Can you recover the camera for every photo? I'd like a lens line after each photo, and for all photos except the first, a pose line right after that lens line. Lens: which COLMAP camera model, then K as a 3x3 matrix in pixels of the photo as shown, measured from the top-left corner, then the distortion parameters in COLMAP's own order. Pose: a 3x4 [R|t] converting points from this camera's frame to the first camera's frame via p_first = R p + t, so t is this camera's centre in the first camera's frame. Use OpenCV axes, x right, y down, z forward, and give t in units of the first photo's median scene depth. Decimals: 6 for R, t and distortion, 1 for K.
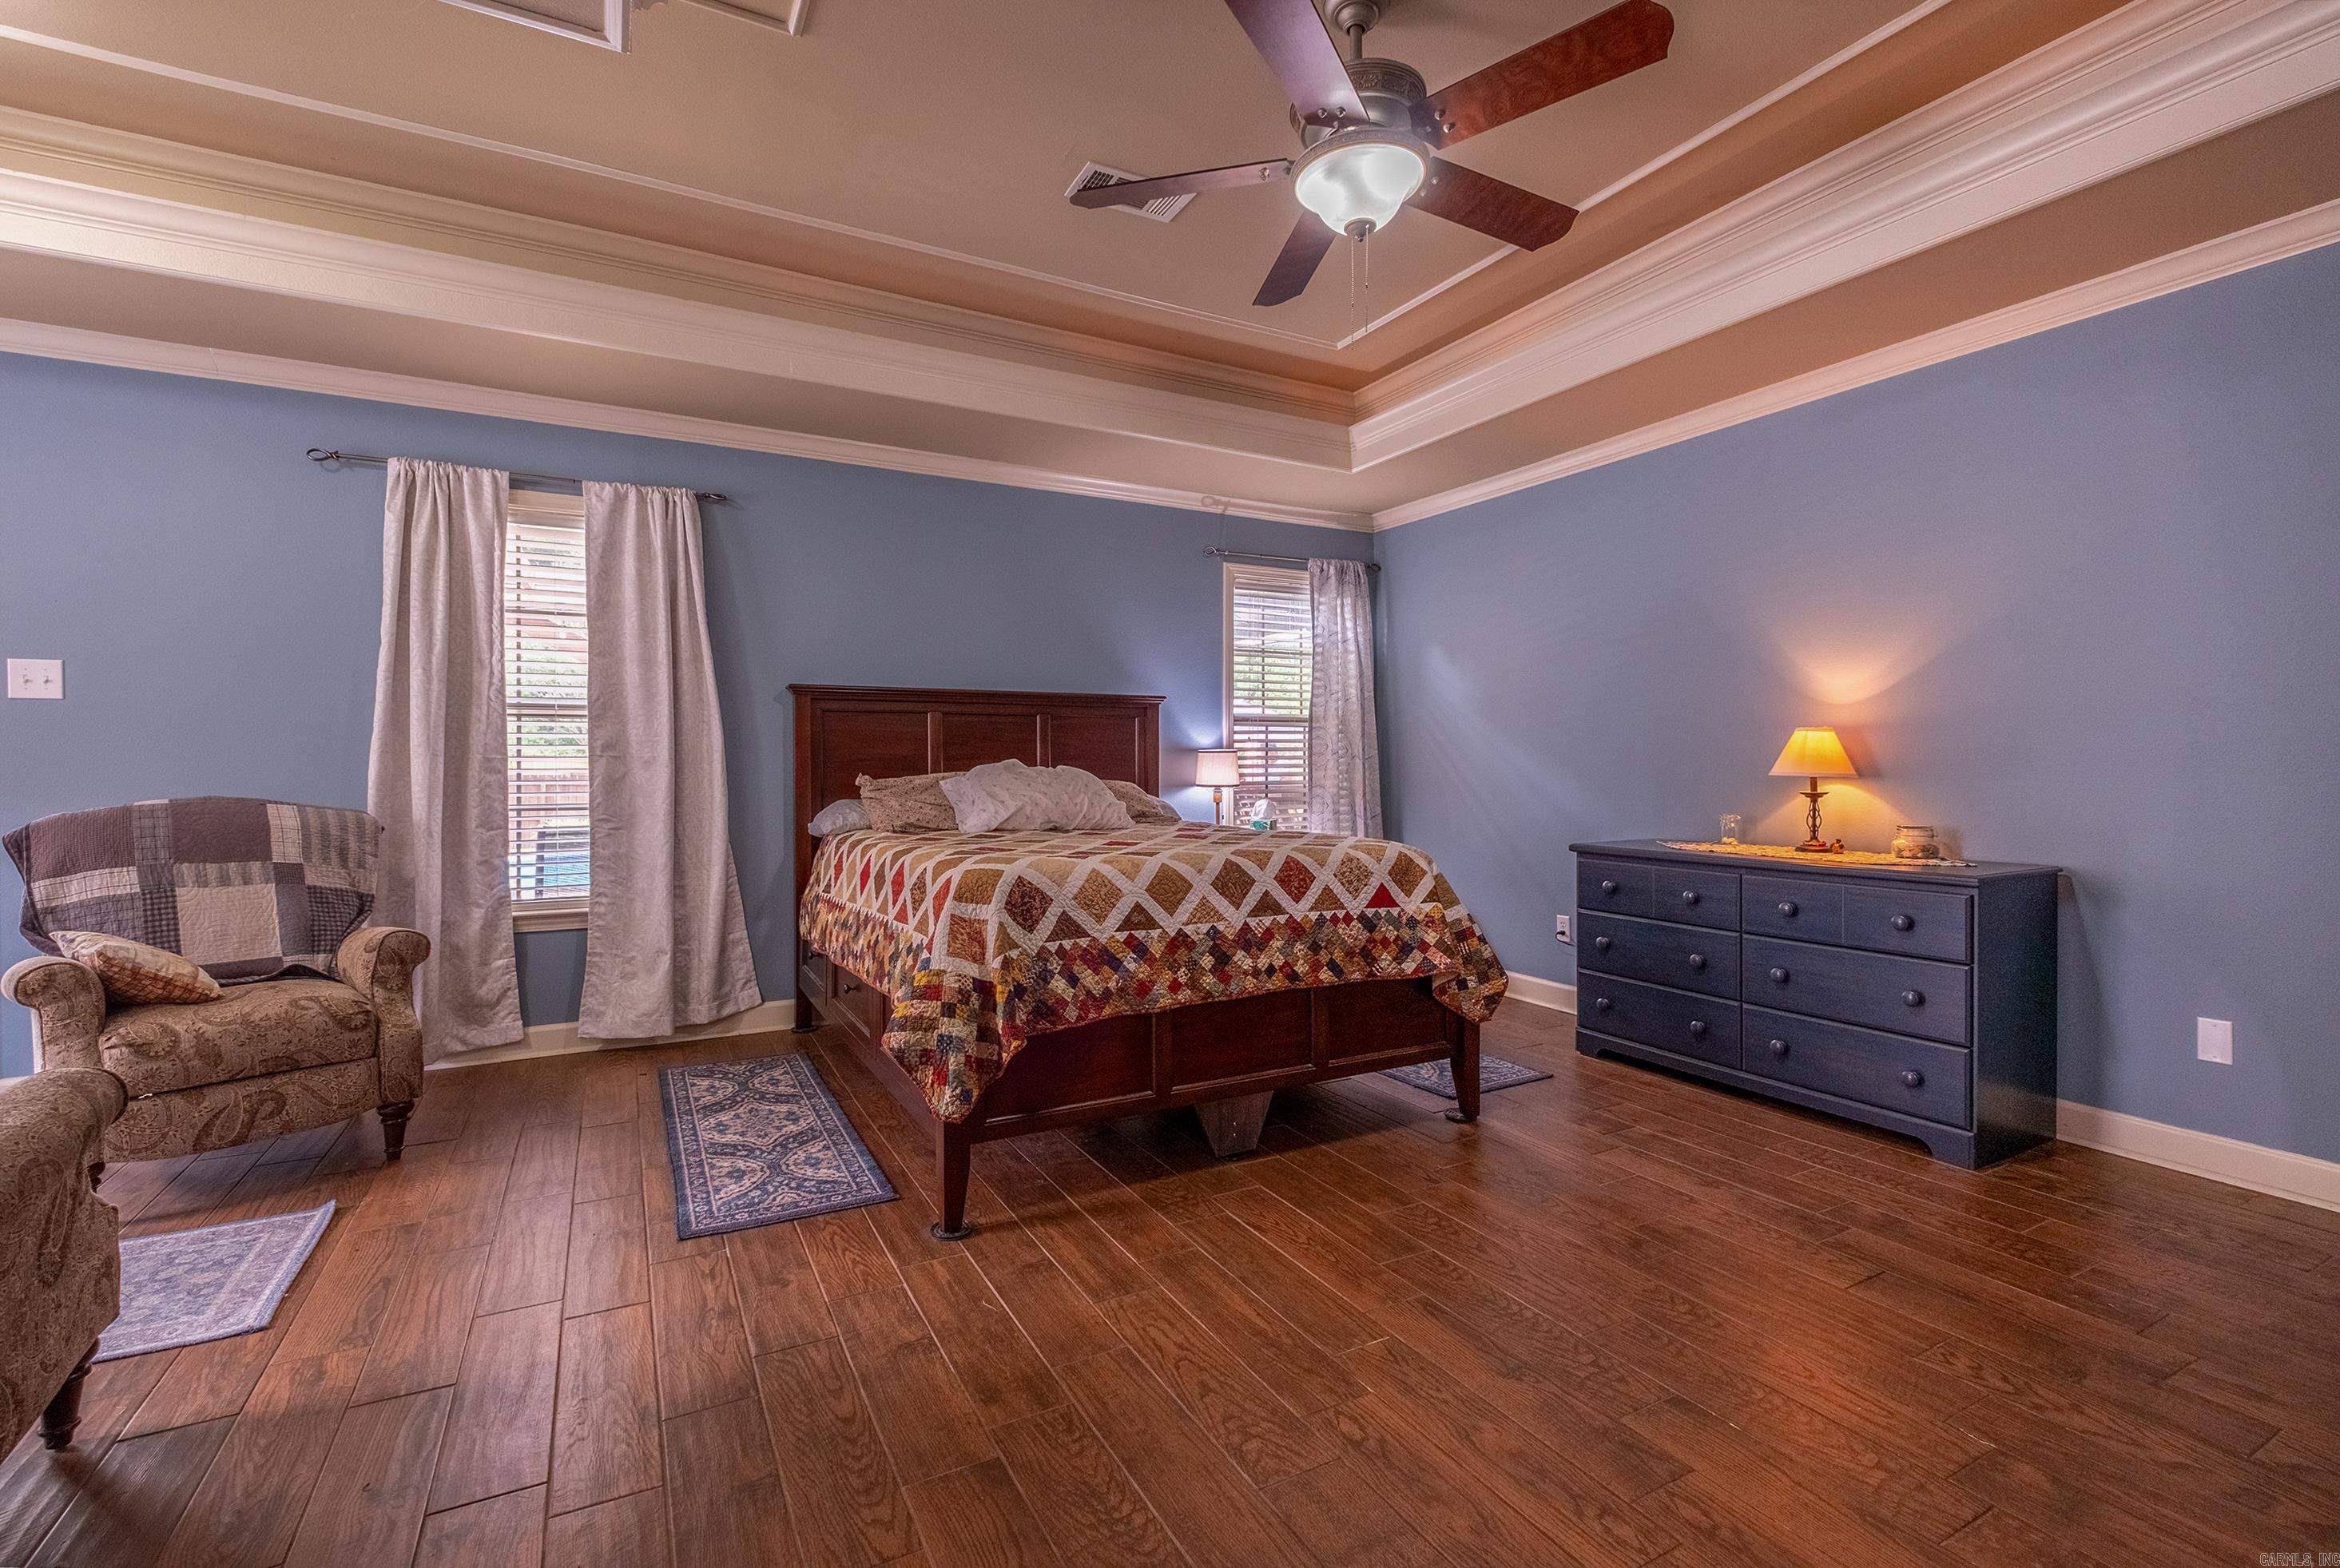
lens RADIAL K [[1027.5, 0, 1164.1], [0, 1027.5, 768.4], [0, 0, 1]] dist [-0.001791, -0.000729]
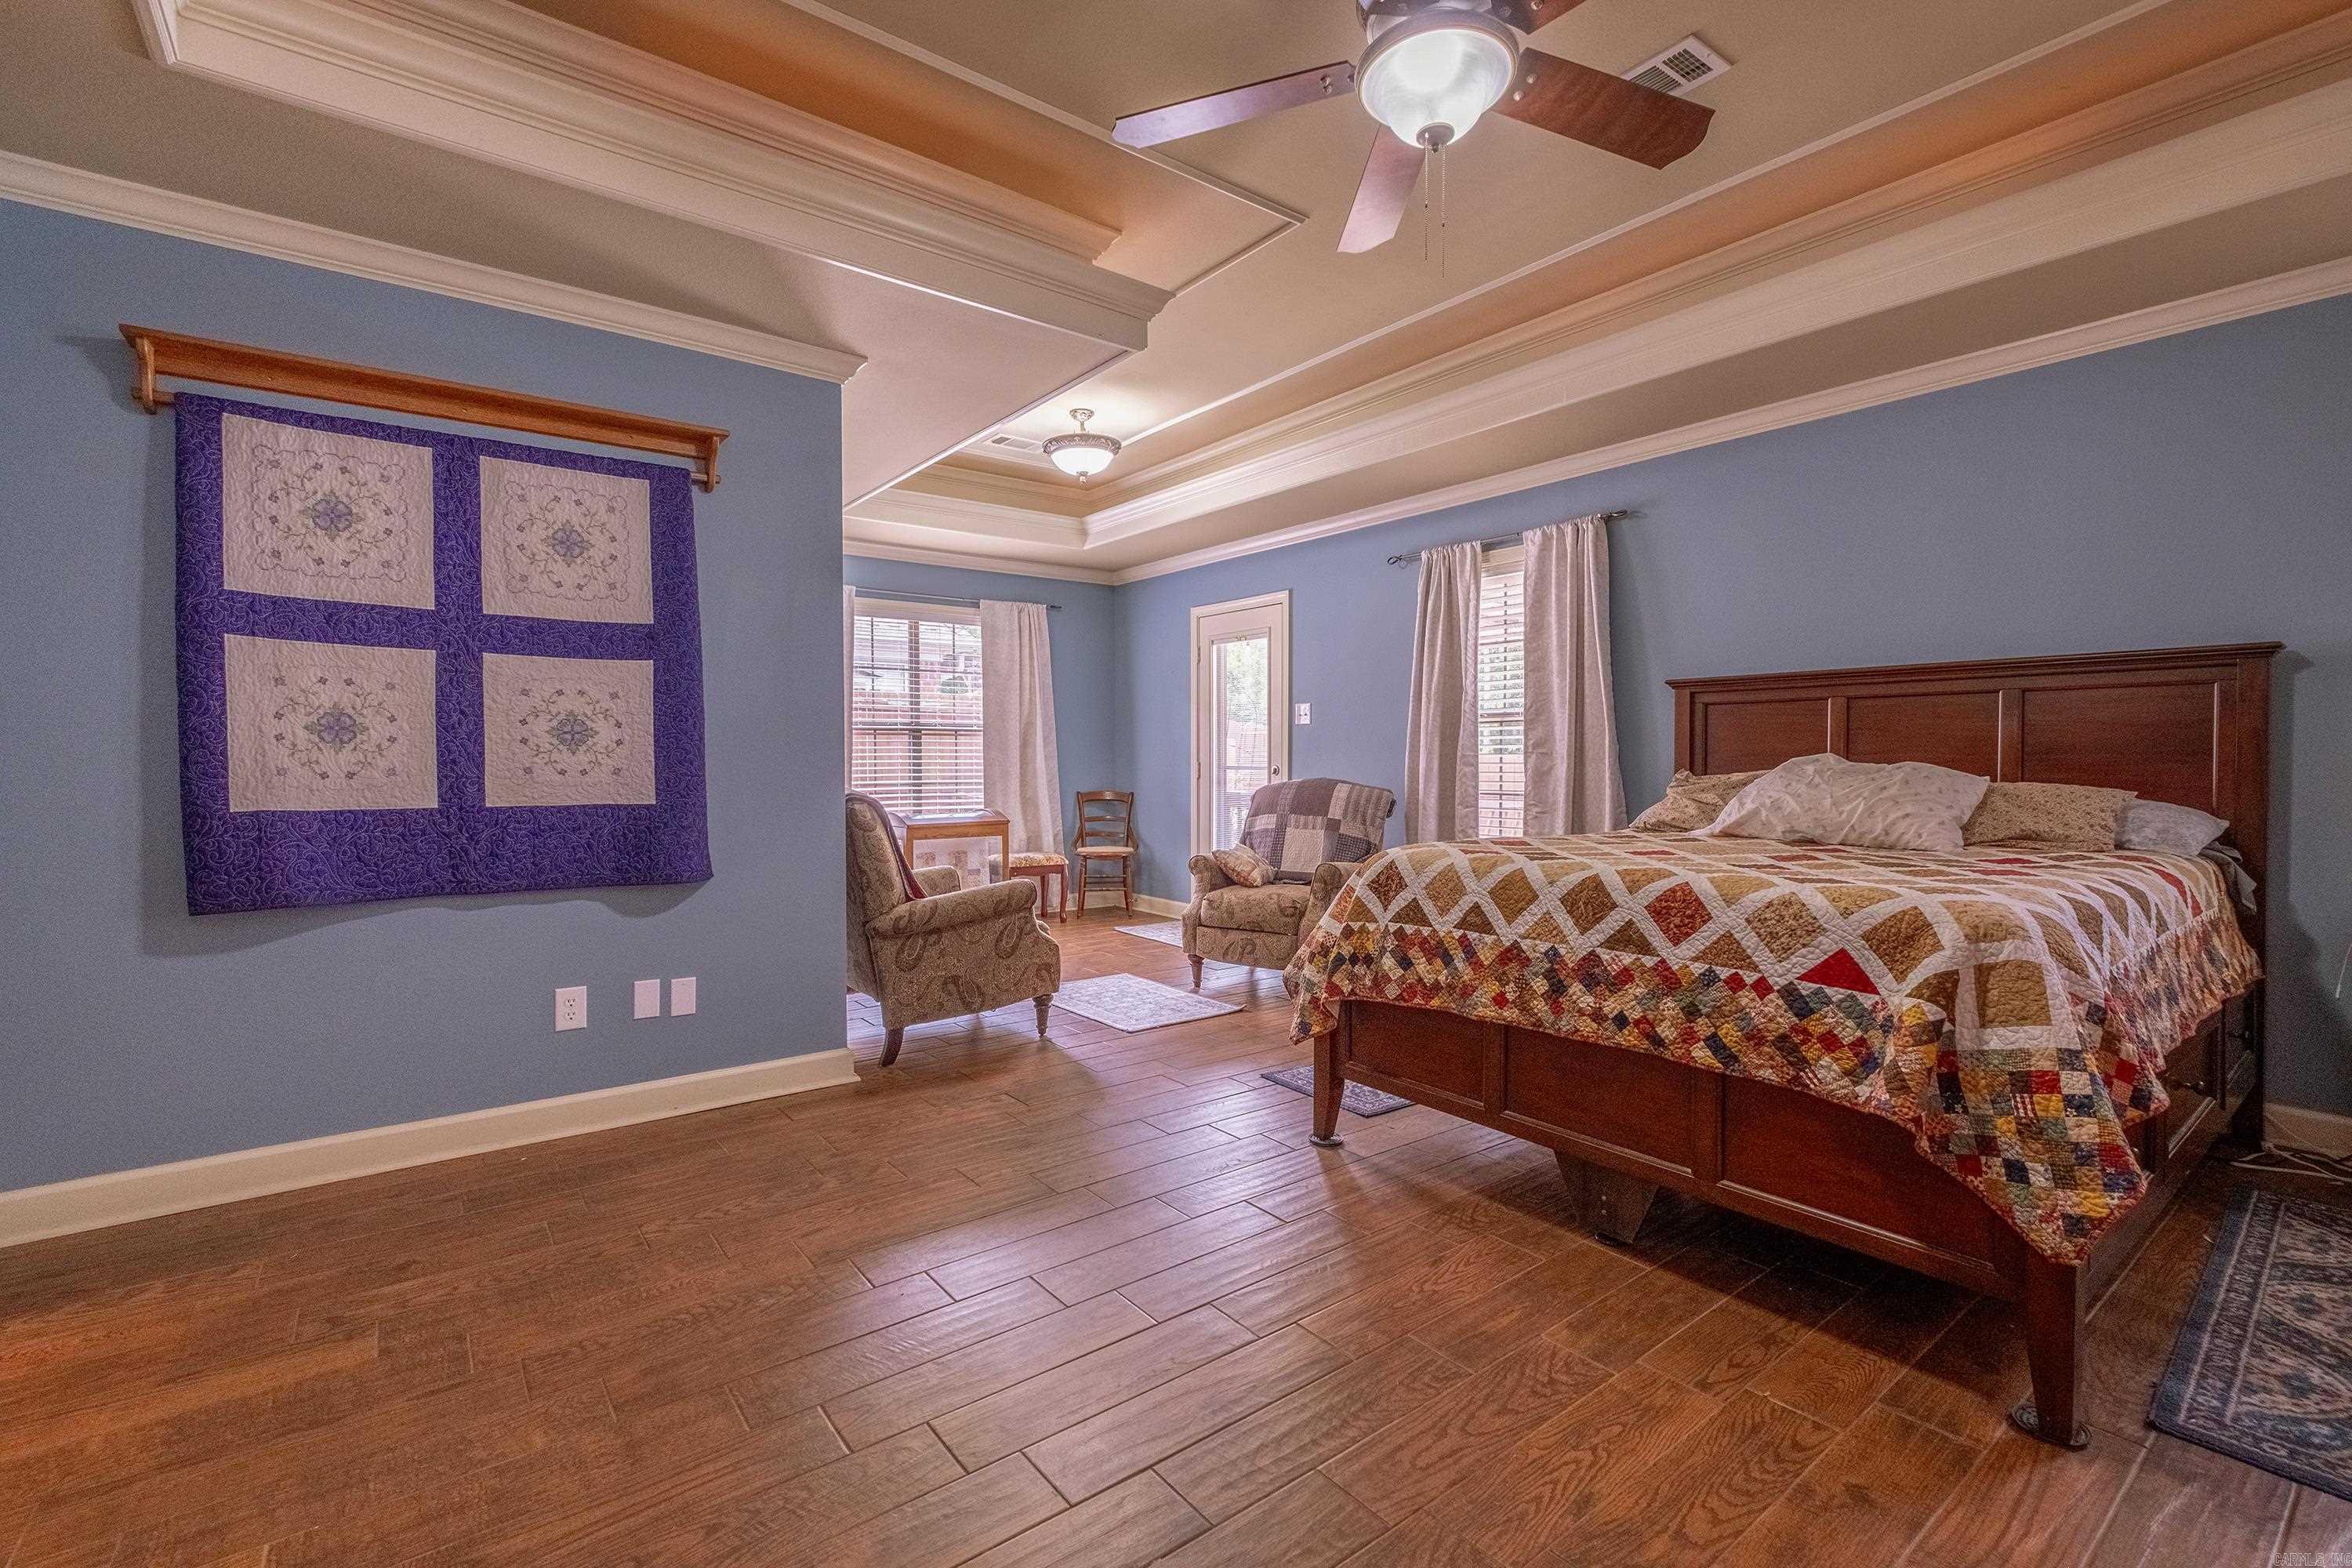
lens RADIAL K [[1015.9, 0, 1167.3], [0, 1015.9, 775.3], [0, 0, 1]] dist [-0.002109, -0.002009]
pose [[0.154910, 0.015209, -0.987811, 0.814456], [-0.004037, 0.999883, 0.014762, -0.002144], [0.987920, 0.001701, 0.154954, 0.530842]]
